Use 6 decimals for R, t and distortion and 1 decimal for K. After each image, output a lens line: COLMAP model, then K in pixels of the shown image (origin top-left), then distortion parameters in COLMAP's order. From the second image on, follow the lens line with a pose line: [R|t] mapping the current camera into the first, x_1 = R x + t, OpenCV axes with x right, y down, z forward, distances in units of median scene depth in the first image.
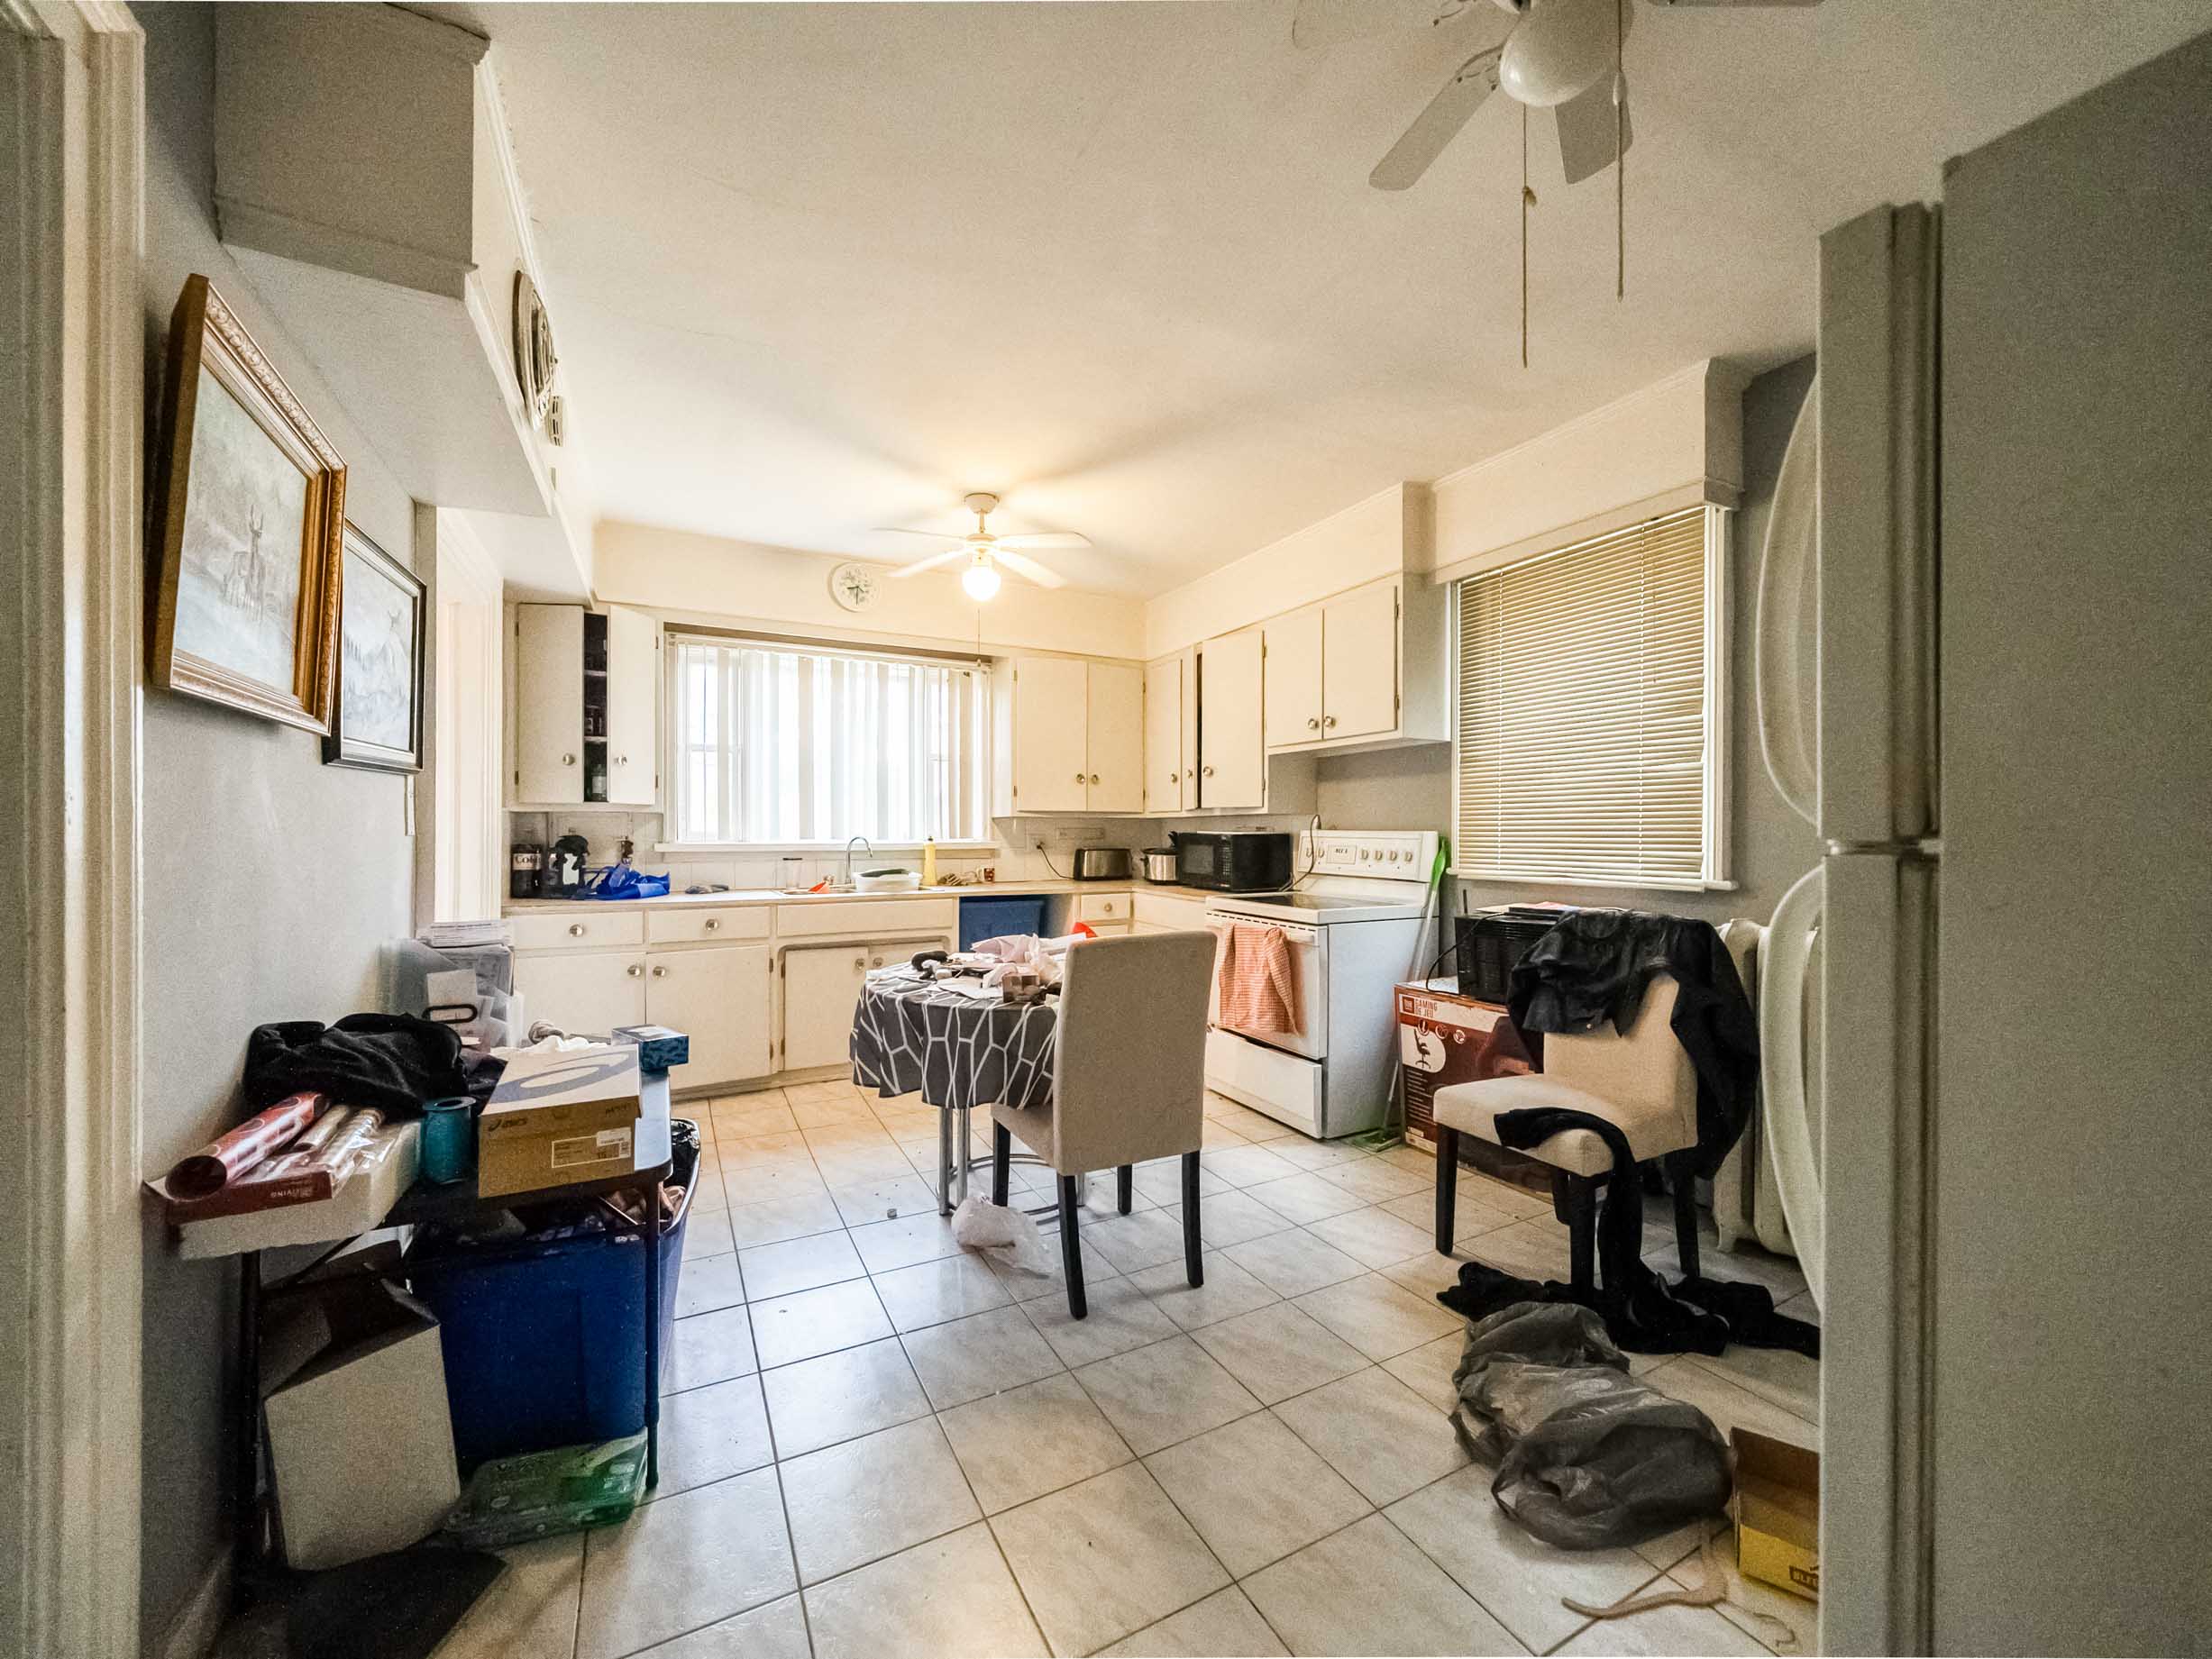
lens RADIAL K [[840.4, 0, 1091.2], [0, 840.4, 833.1], [0, 0, 1]] dist [0.002574, -0.000111]
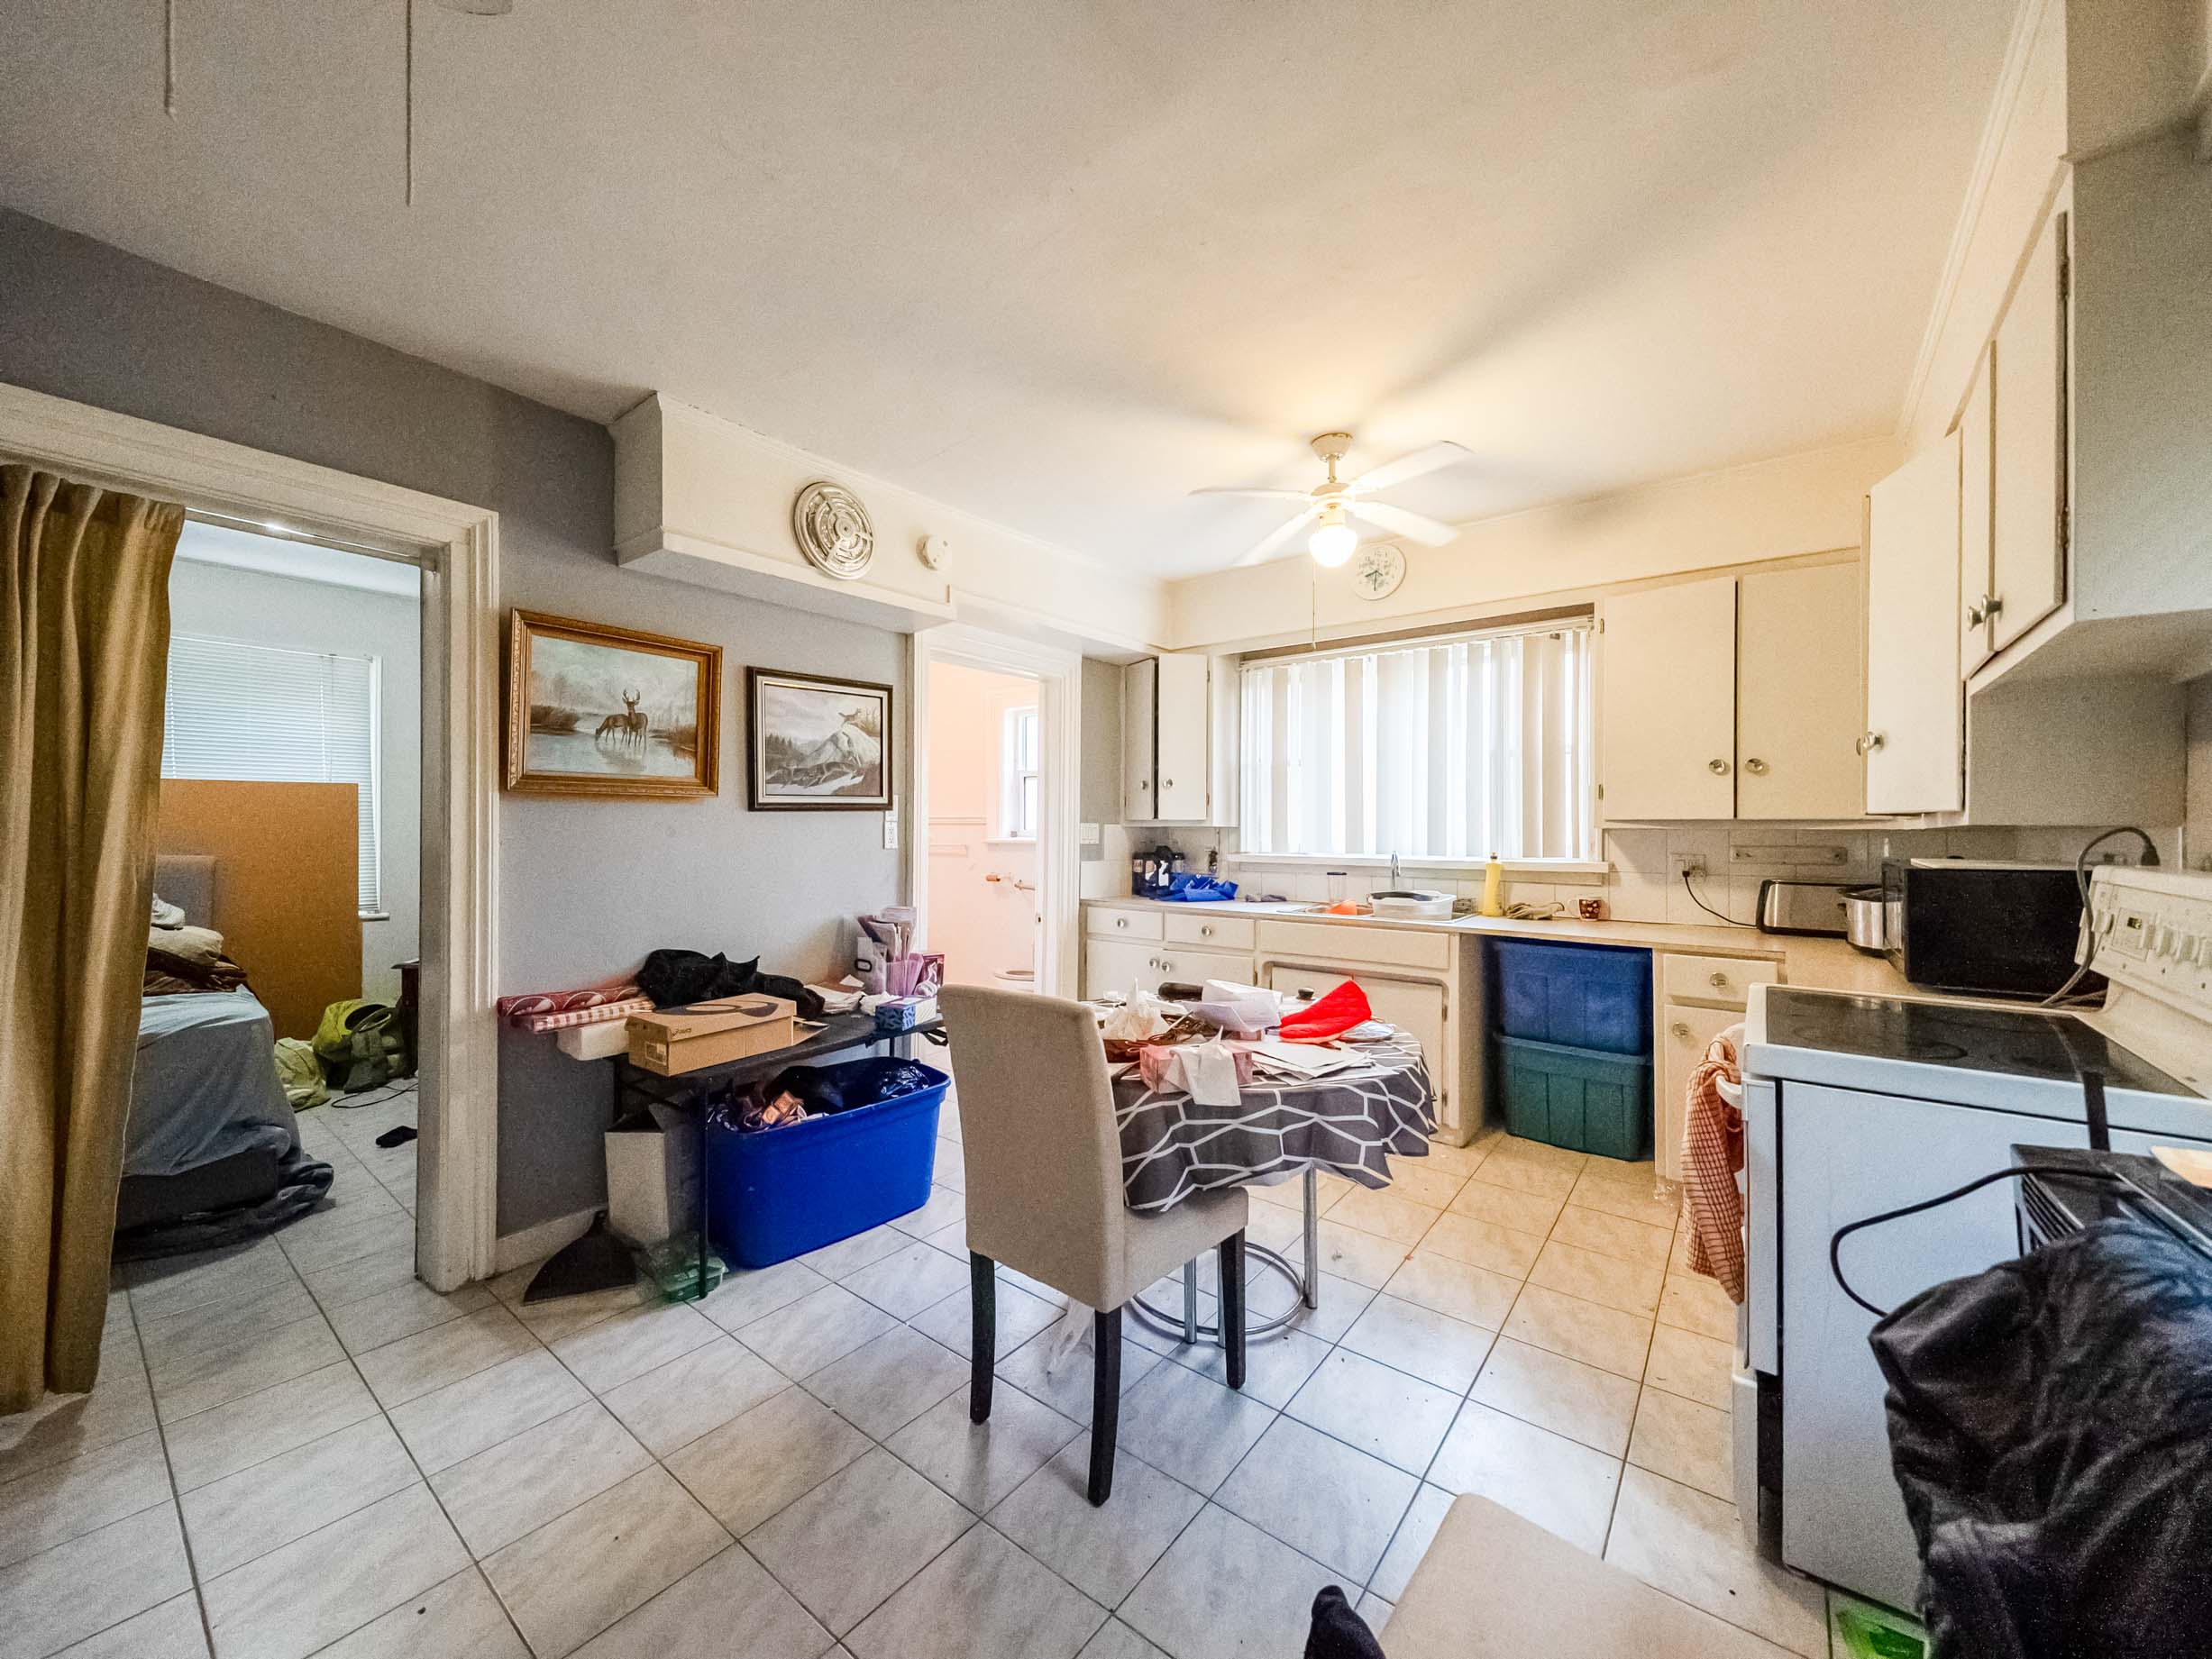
lens RADIAL K [[840.4, 0, 1101.3], [0, 840.4, 825.5], [0, 0, 1]] dist [0.002574, -0.000111]
pose [[0.422285, -0.003254, -0.906457, 0.416238], [-0.005038, 0.999970, -0.005937, -0.017760], [0.906449, 0.007074, 0.422256, 0.373958]]
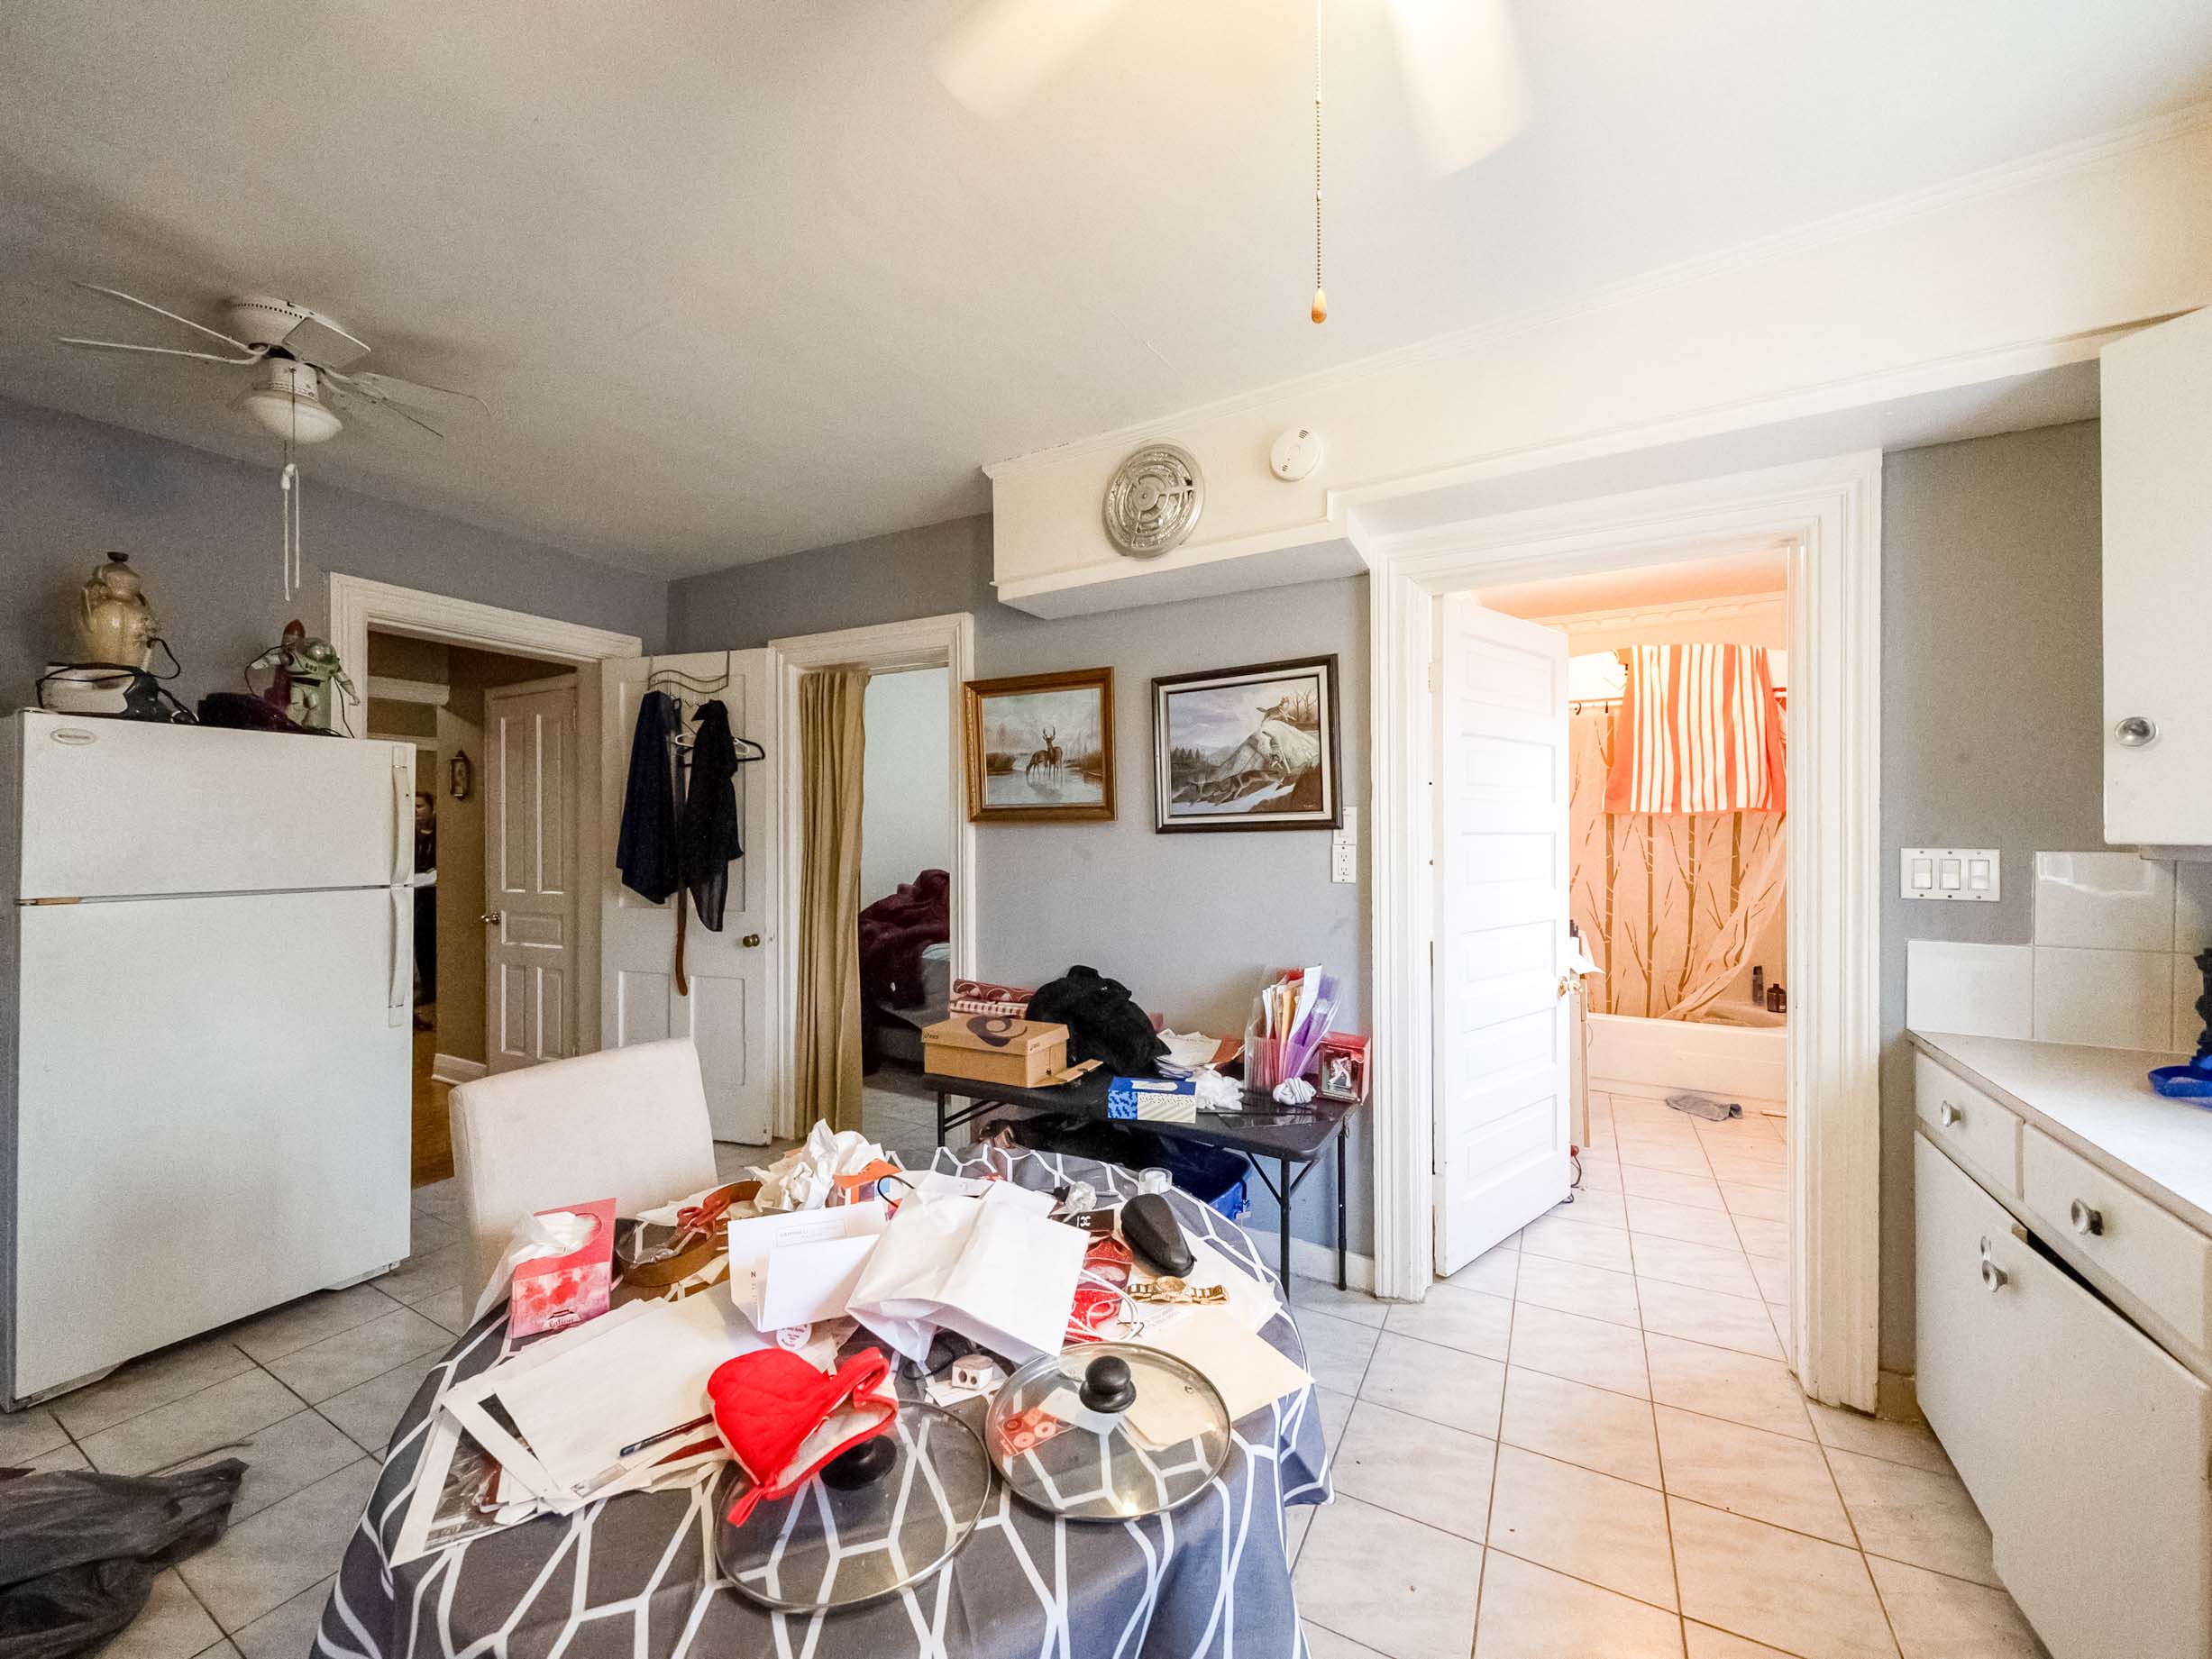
lens RADIAL K [[840.4, 0, 1102.8], [0, 840.4, 824.6], [0, 0, 1]] dist [0.002574, -0.000111]
pose [[-0.833554, -0.001503, -0.552436, 0.037311], [0.000590, 0.999993, -0.003611, -0.037927], [0.552438, -0.003336, -0.833547, 0.944395]]
